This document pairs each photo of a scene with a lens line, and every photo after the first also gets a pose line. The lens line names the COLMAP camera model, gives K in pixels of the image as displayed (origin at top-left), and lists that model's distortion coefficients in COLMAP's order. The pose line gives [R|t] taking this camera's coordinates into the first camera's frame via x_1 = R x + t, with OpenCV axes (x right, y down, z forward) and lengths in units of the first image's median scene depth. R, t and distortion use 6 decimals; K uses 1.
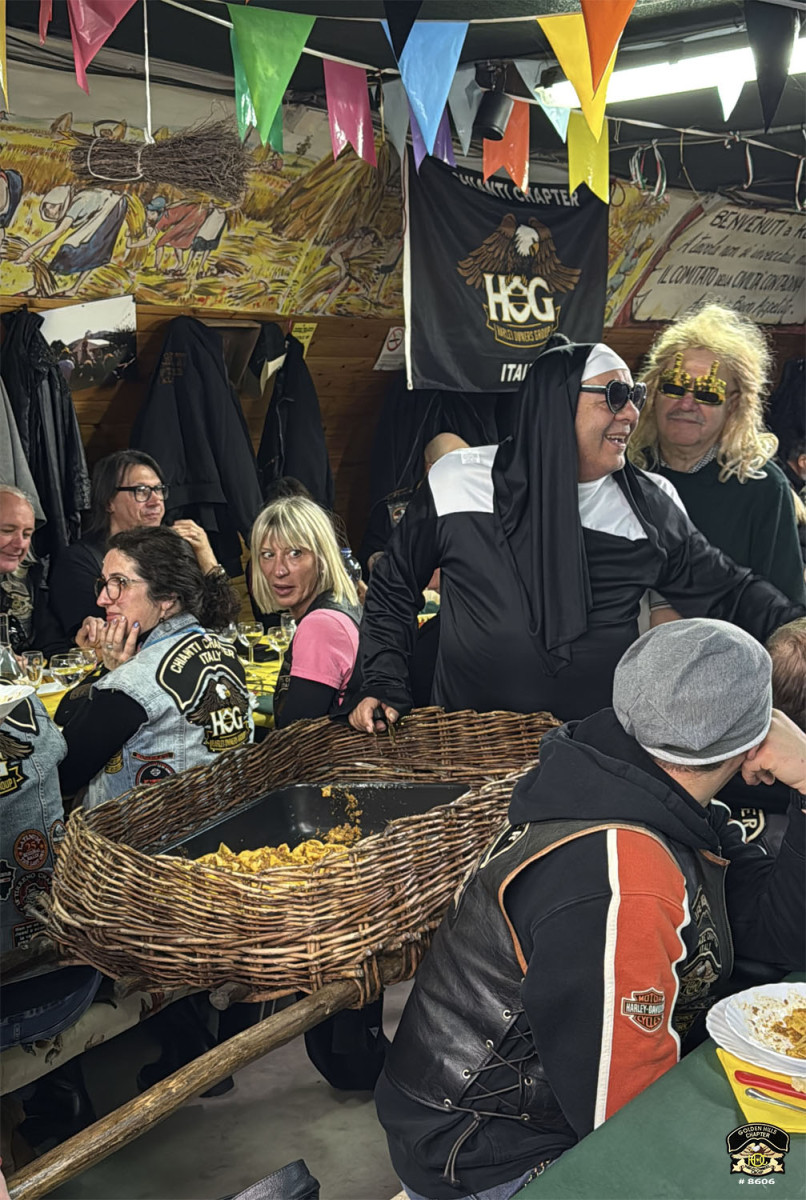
lens RADIAL K [[1535.7, 0, 403.0], [0, 1535.7, 600.0], [0, 0, 1]] dist [0.147450, 0.001450]
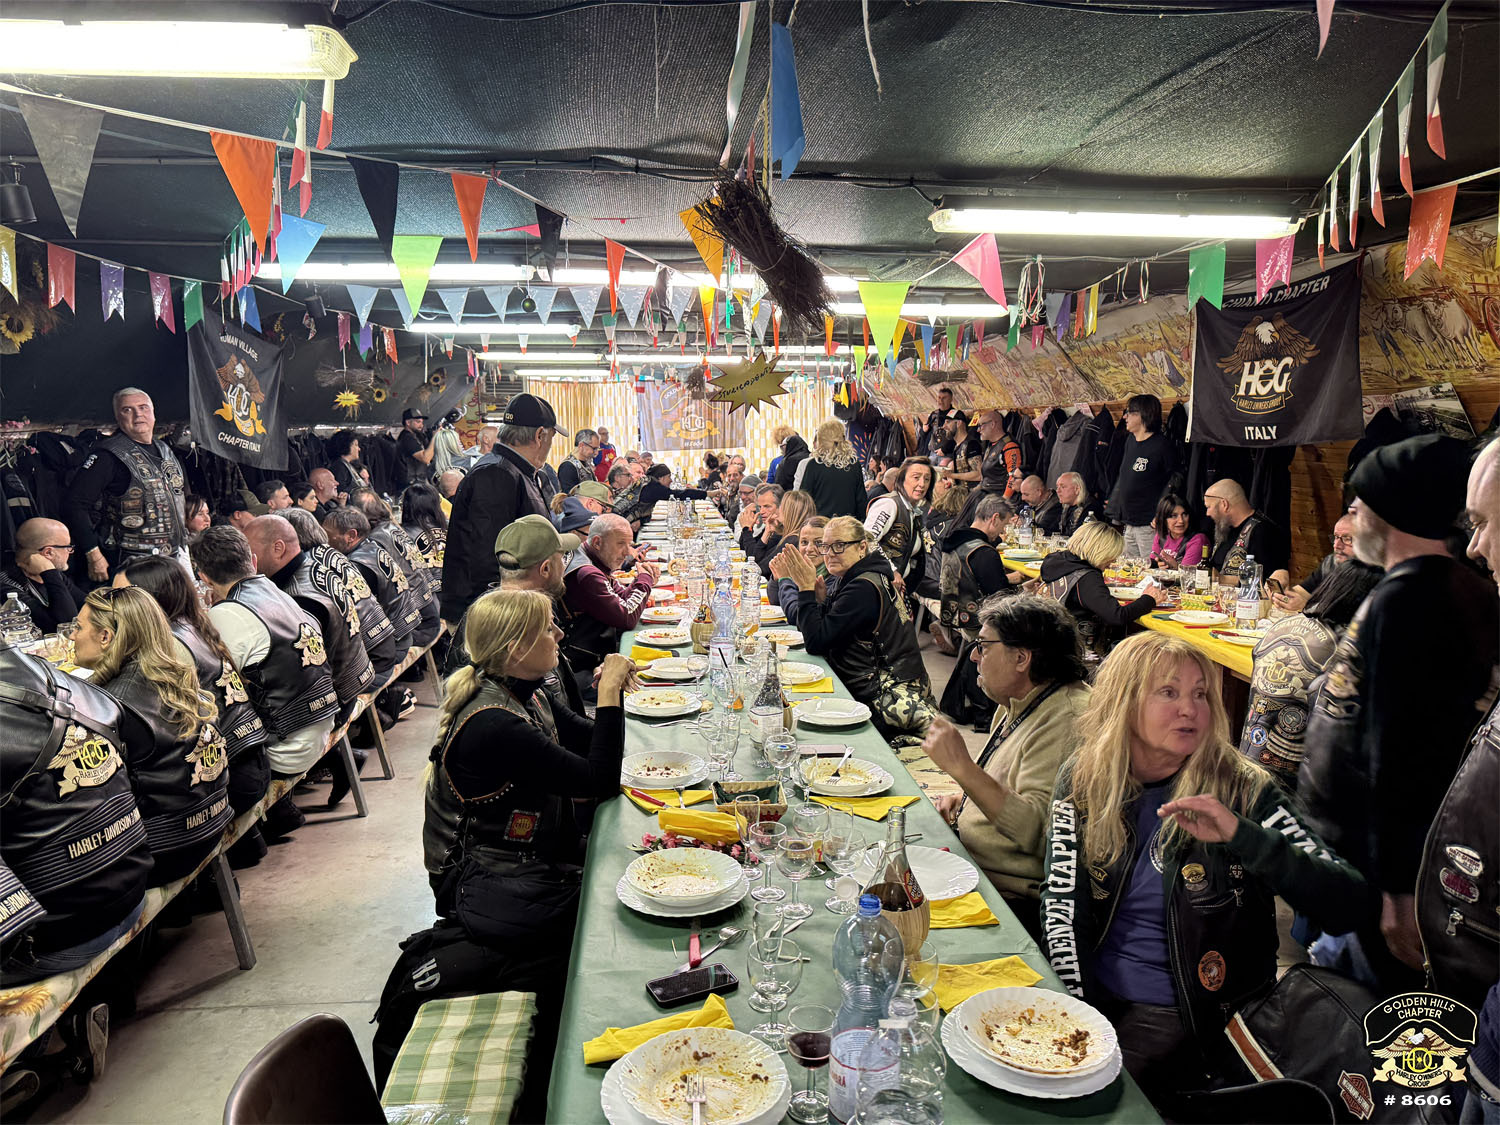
lens RADIAL K [[1069.9, 0, 723.6], [0, 1069.9, 597.4], [0, 0, 1]] dist [-0.002125, -0.006727]
pose [[-0.745371, 0.112840, -0.657031, 1.165796], [-0.086116, 0.961016, 0.262740, -0.239054], [0.661065, 0.252419, -0.706596, 1.550743]]
